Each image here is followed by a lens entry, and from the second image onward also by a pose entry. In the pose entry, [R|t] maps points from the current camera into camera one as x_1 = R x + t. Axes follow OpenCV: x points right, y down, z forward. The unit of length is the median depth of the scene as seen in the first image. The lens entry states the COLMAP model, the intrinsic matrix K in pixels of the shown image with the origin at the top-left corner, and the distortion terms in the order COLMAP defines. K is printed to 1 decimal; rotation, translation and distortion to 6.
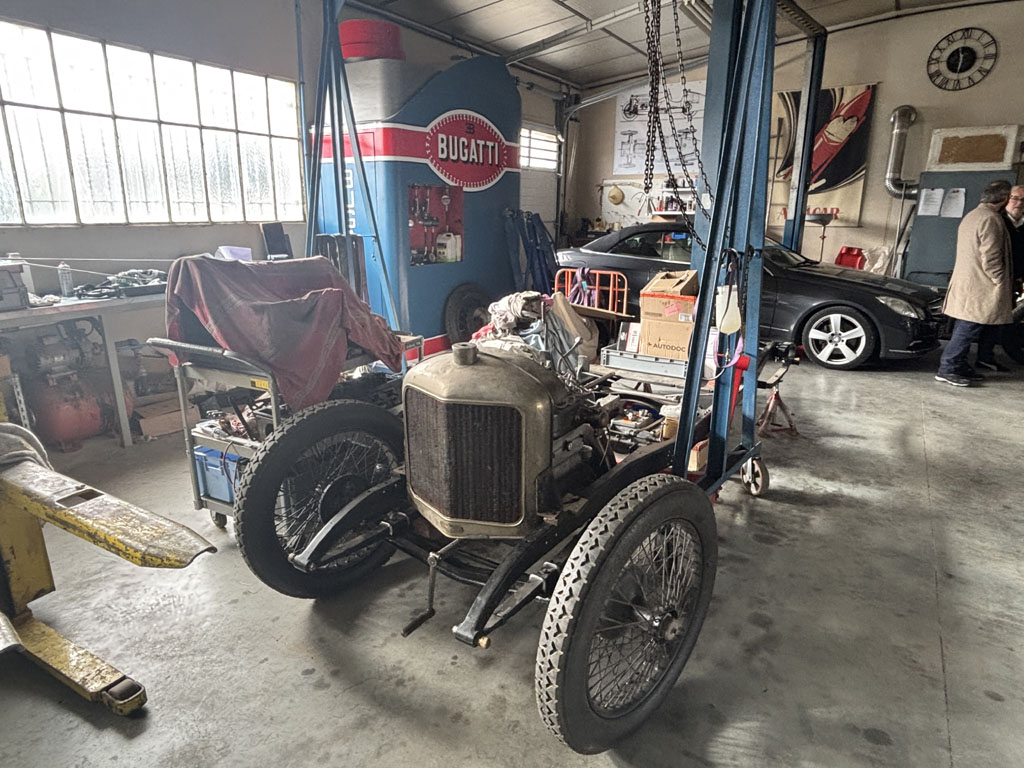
lens RADIAL K [[619.6, 0, 513.1], [0, 619.6, 380.9], [0, 0, 1]] dist [0.002273, 0.000489]
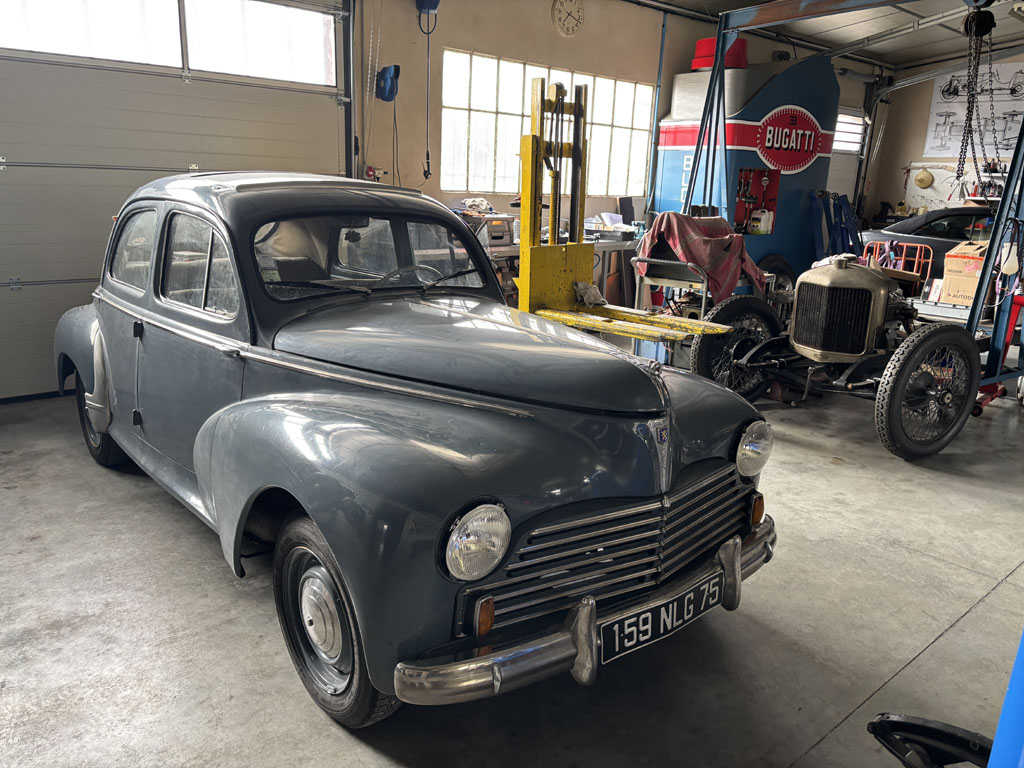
lens RADIAL K [[774.8, 0, 507.7], [0, 774.8, 383.3], [0, 0, 1]] dist [0.053629, -0.053842]
pose [[0.953020, 0.097085, -0.286926, -0.107909], [-0.104690, 0.994441, -0.011246, 0.150291], [0.284239, 0.040756, 0.957887, -0.519394]]
